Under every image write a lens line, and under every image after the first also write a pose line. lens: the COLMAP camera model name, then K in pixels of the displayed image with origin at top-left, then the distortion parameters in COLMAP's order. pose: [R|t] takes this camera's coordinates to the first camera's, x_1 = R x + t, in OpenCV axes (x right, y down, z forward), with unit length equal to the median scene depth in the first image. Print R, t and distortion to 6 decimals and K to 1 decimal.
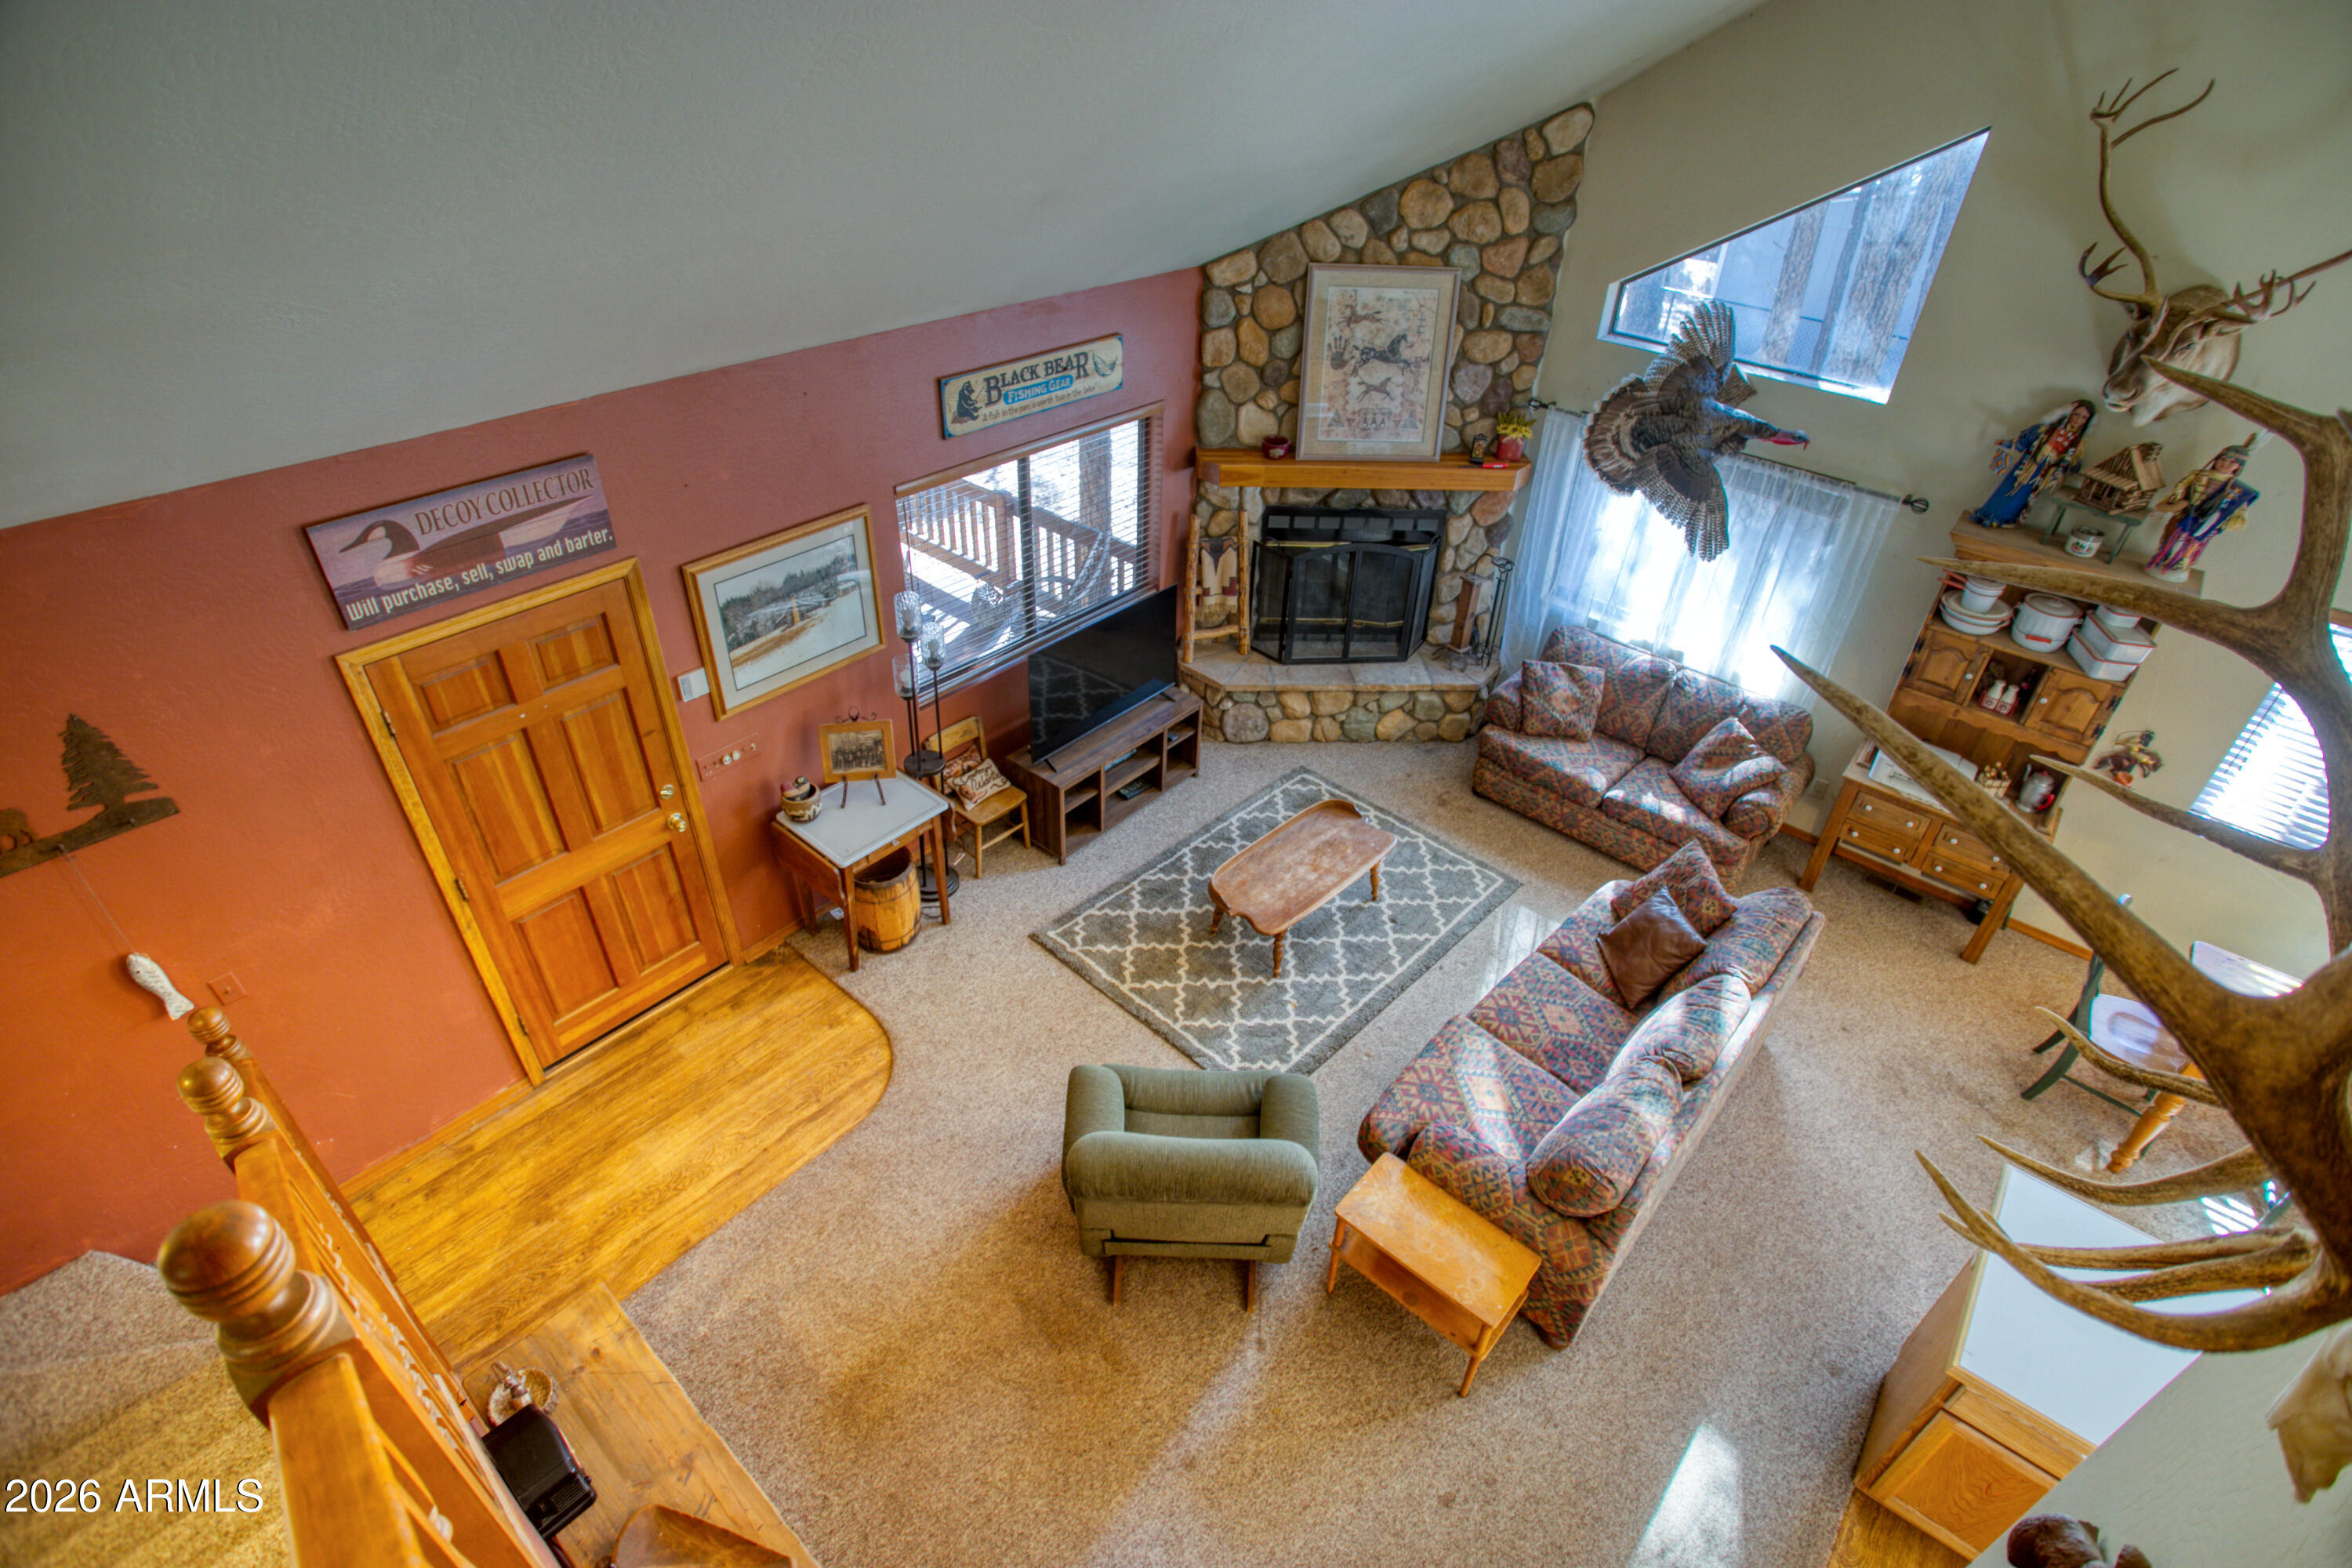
lens RADIAL K [[1127.9, 0, 1183.0], [0, 1127.9, 767.1], [0, 0, 1]] dist [-0.082842, 0.031756]
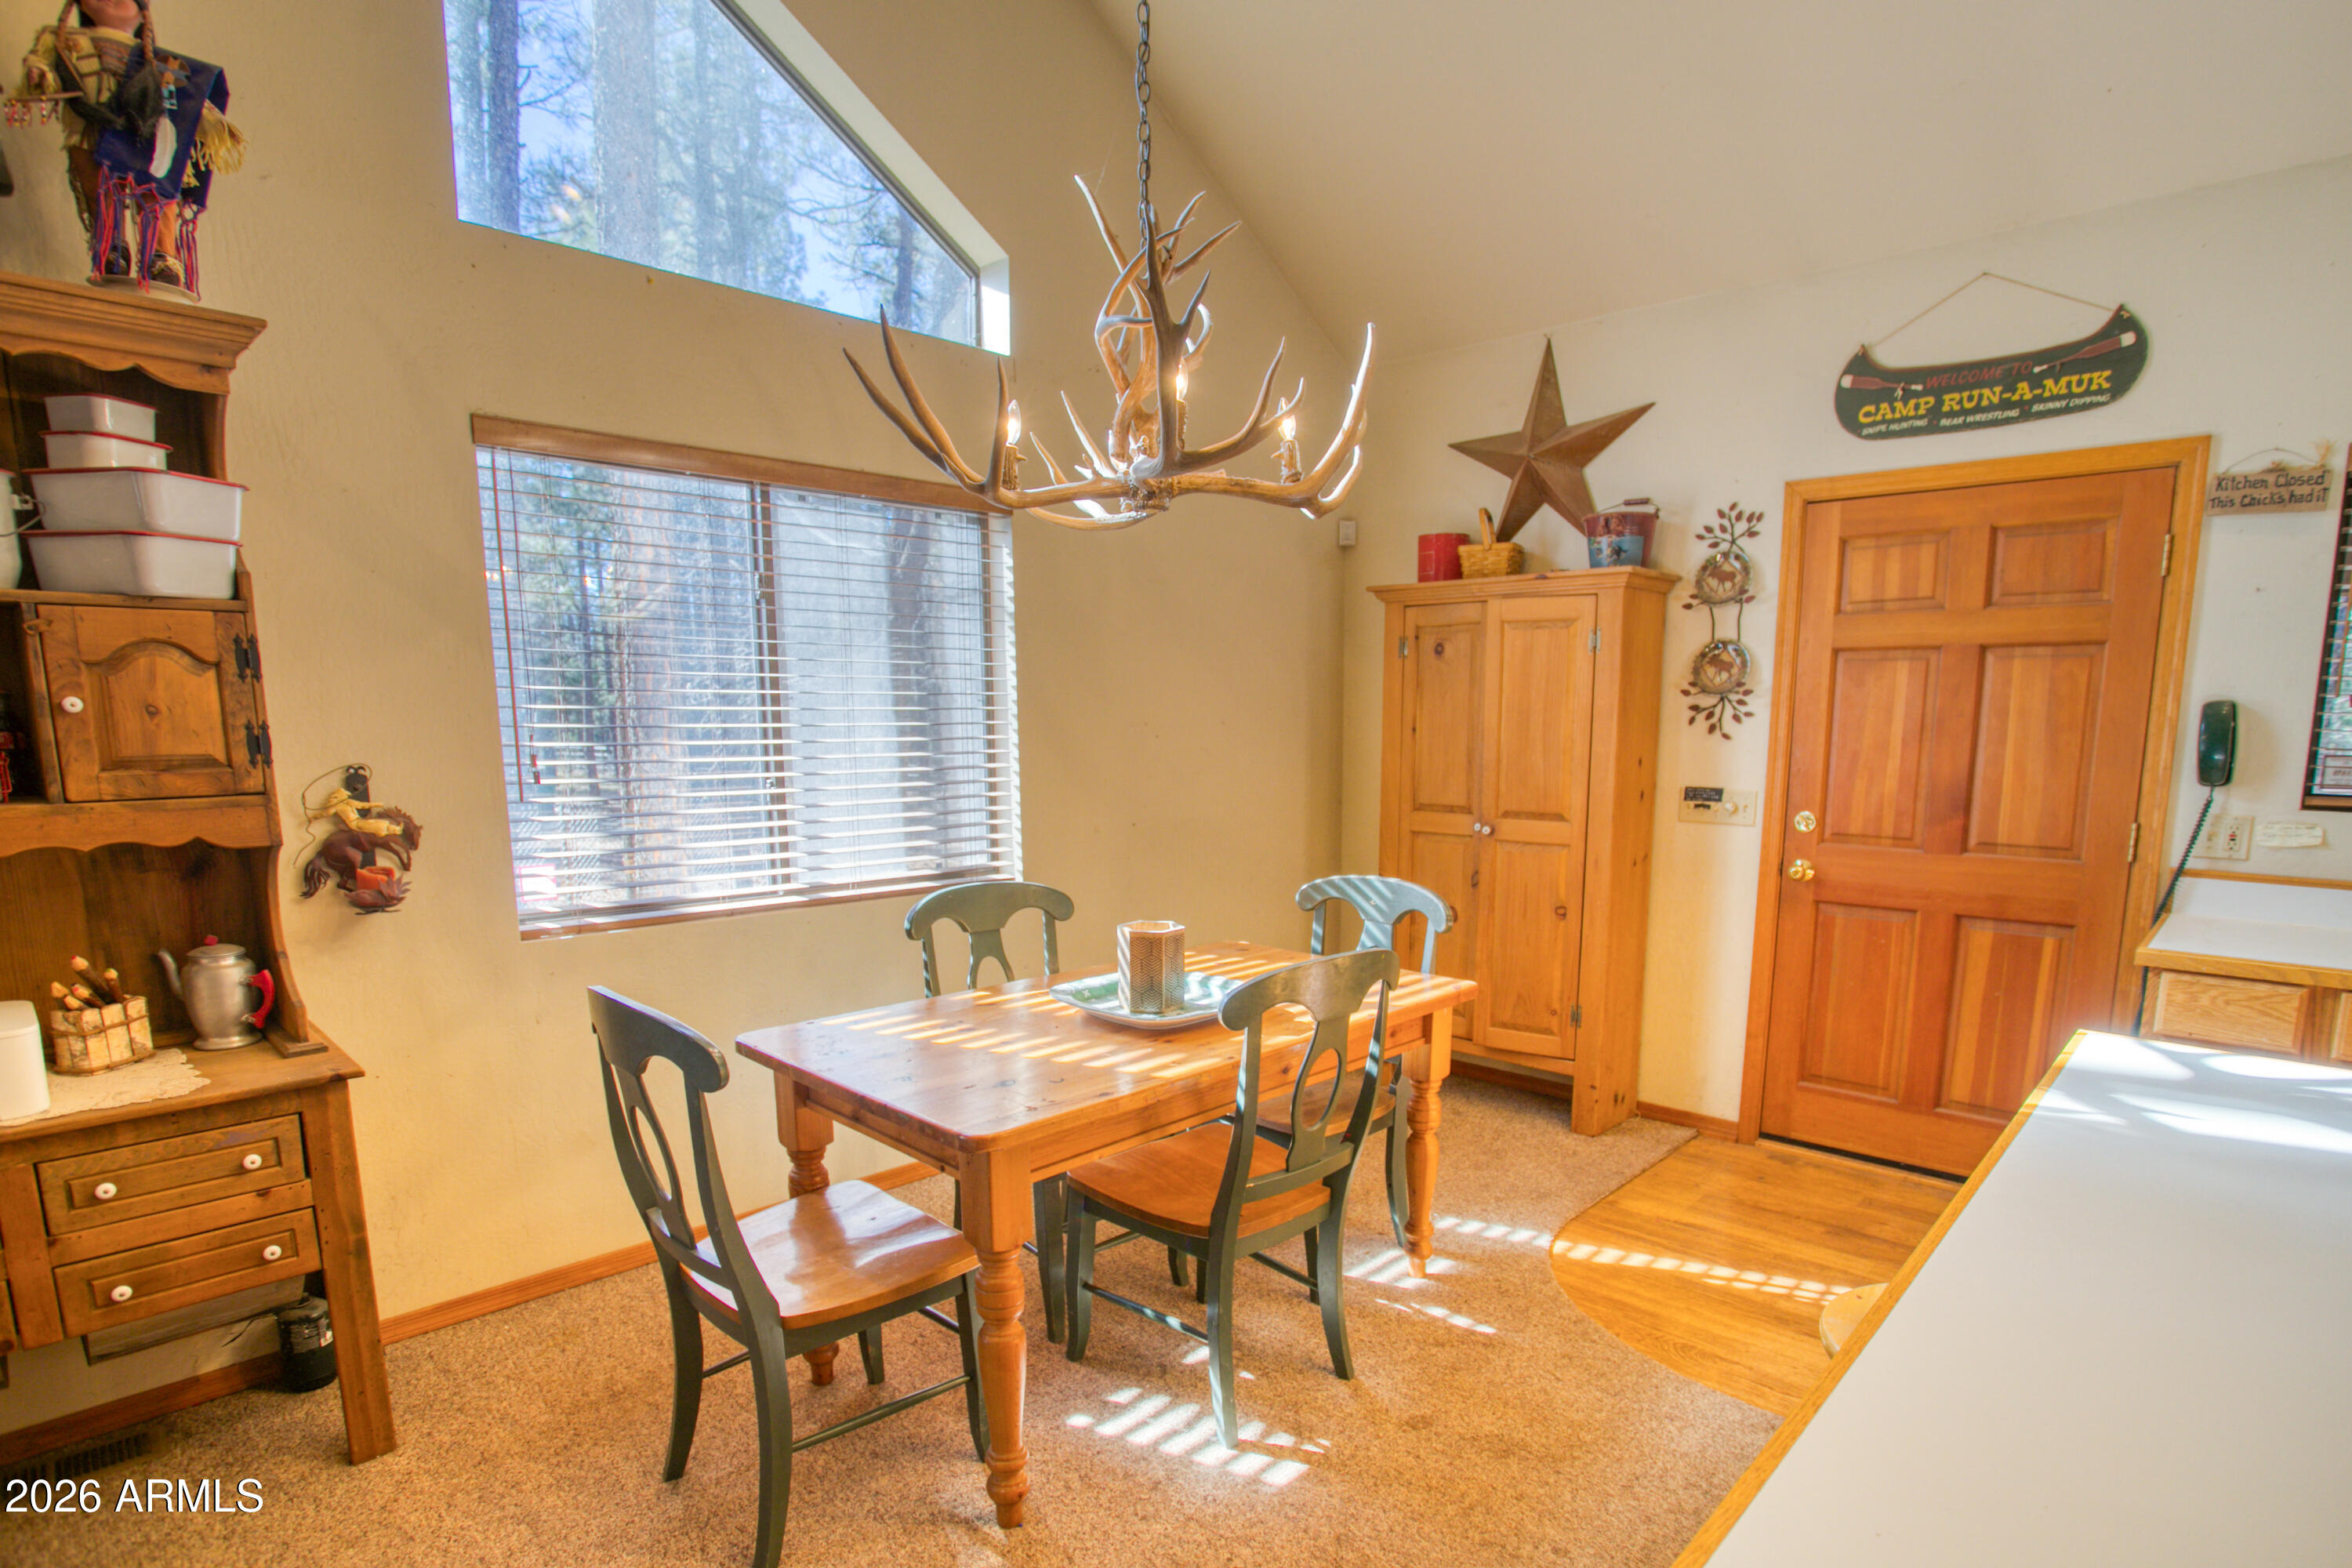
lens RADIAL K [[1212.4, 0, 1195.0], [0, 1212.4, 924.5], [0, 0, 1]] dist [-0.052872, 0.013007]
pose [[0.054480, -0.203953, 0.977464, 0.368943], [0.576156, 0.805937, 0.136050, 0.135286], [-0.815522, 0.555760, 0.161416, 0.585908]]
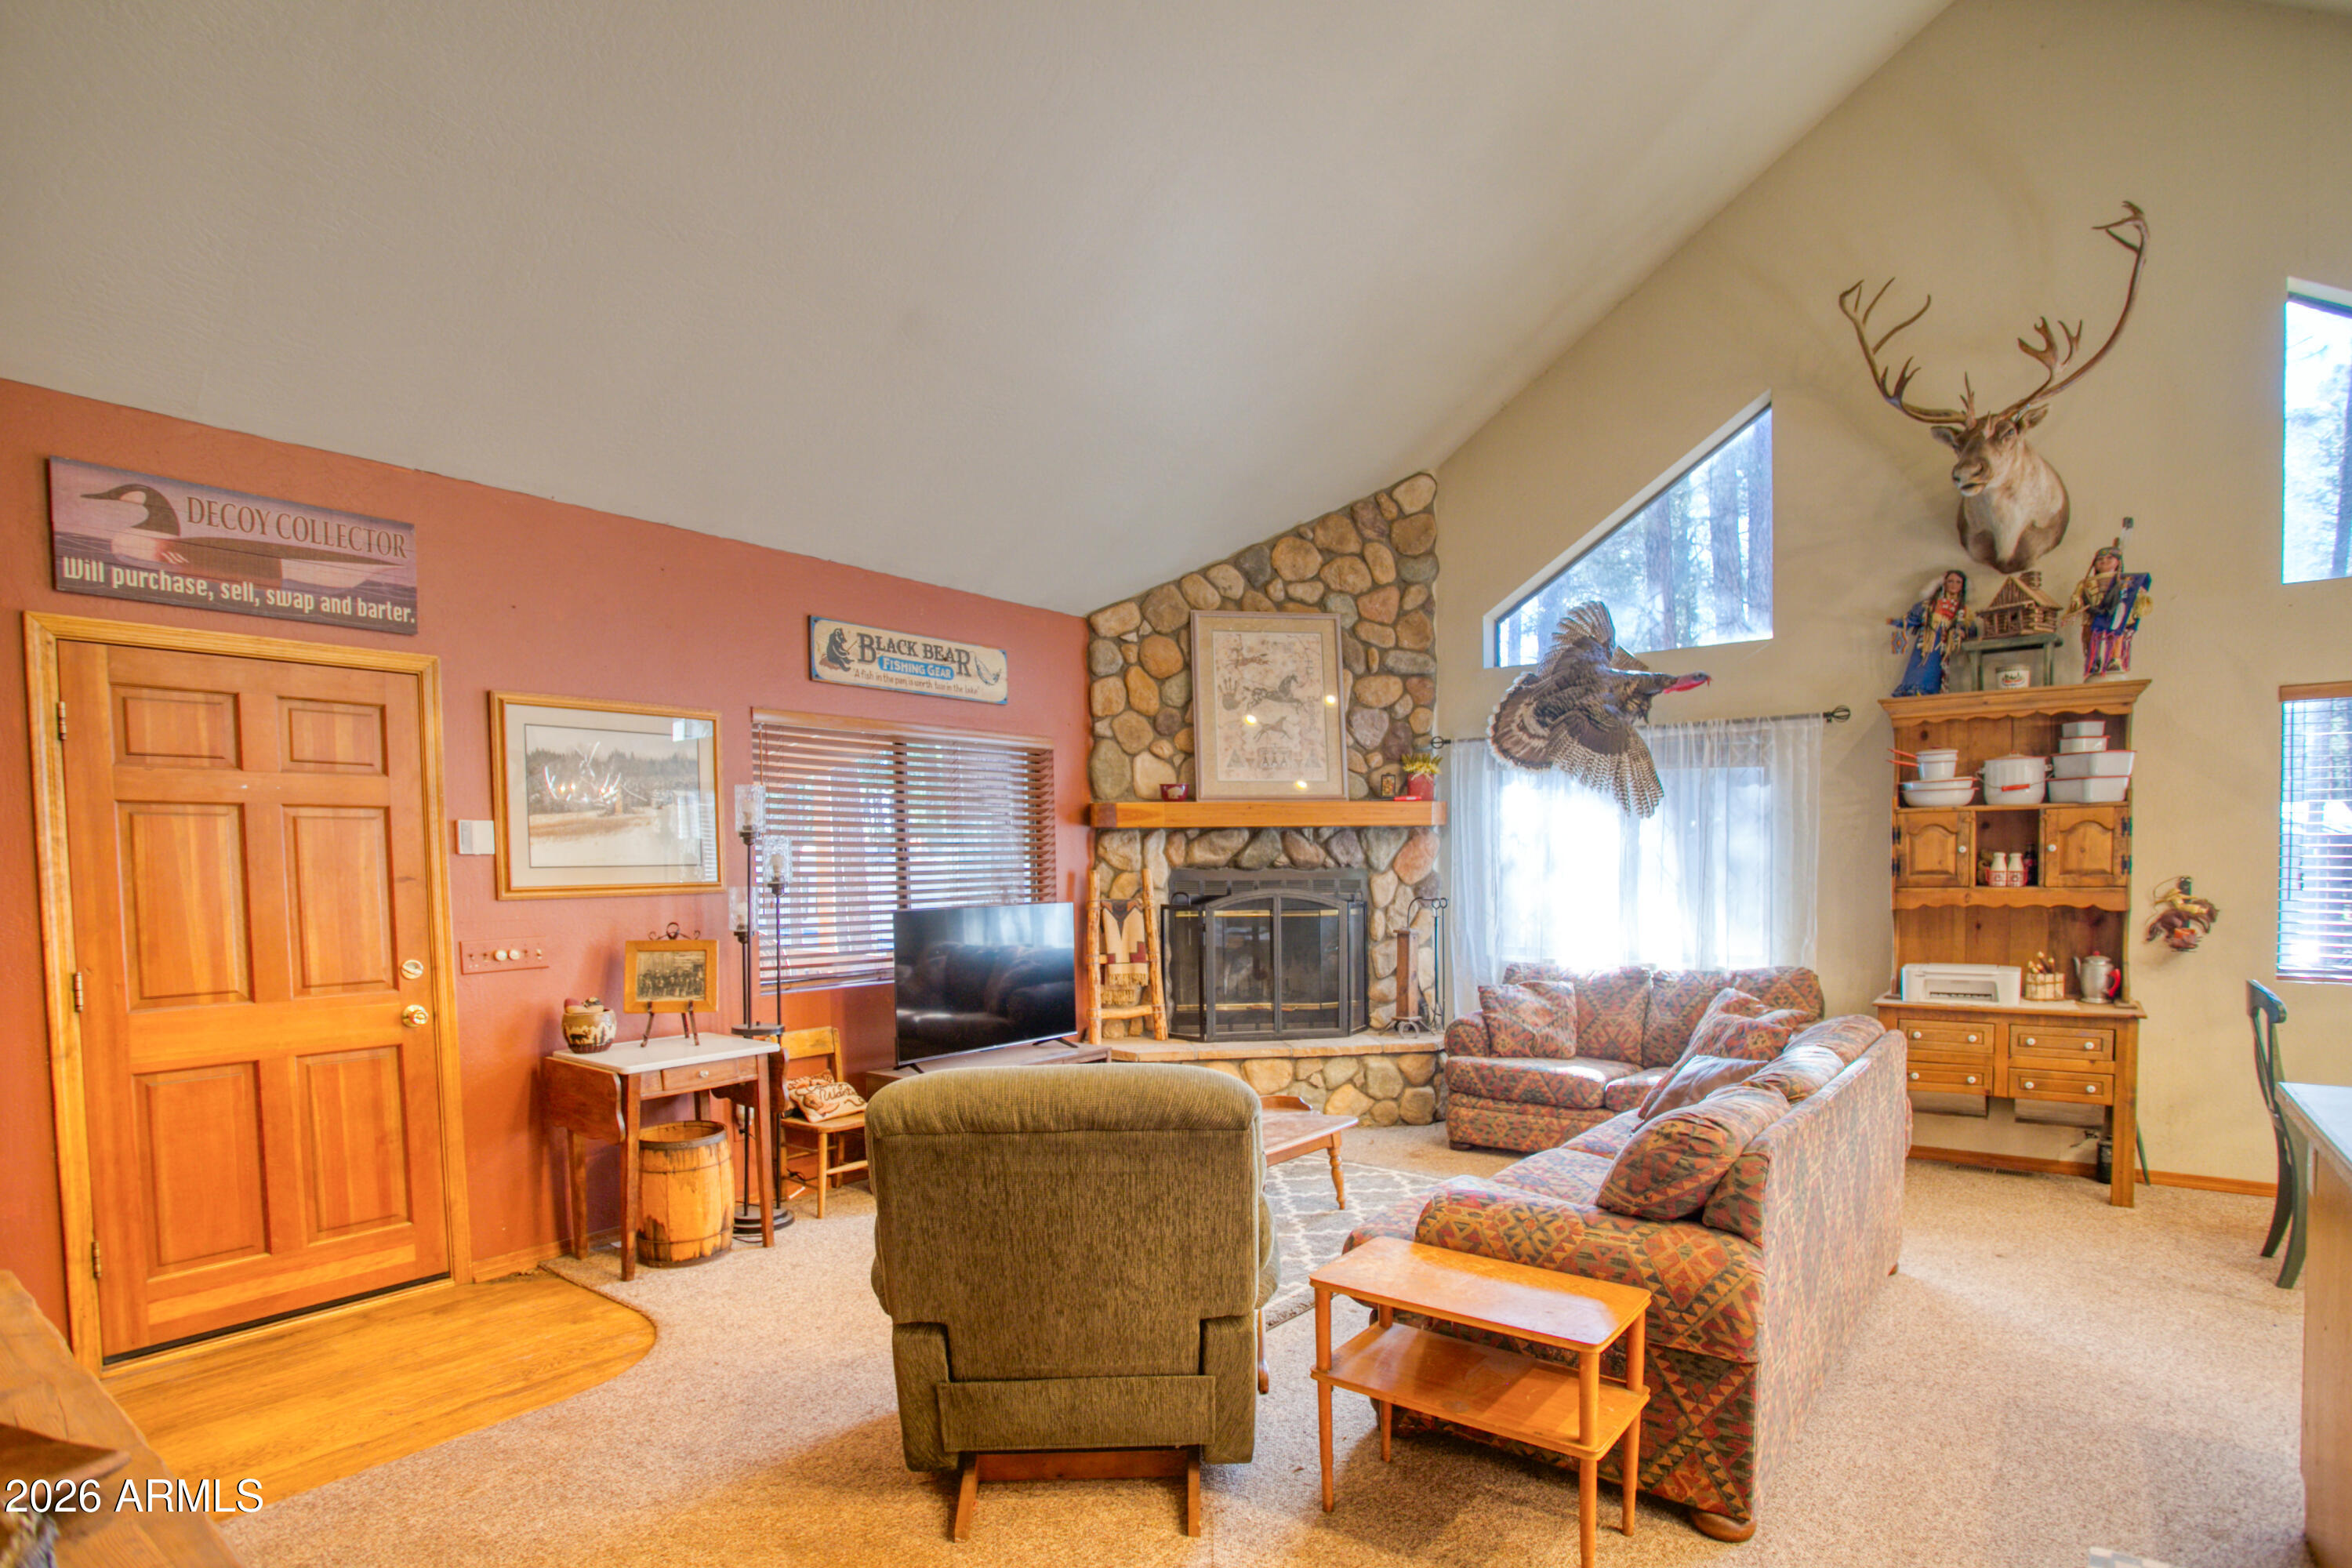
lens RADIAL K [[1229.8, 0, 1194.3], [0, 1229.8, 938.4], [0, 0, 1]] dist [-0.064480, 0.024408]
pose [[0.995872, -0.053367, 0.073426, 0.017761], [0.084196, 0.845353, -0.527531, 0.395731], [-0.033918, 0.531535, 0.846357, 0.202863]]
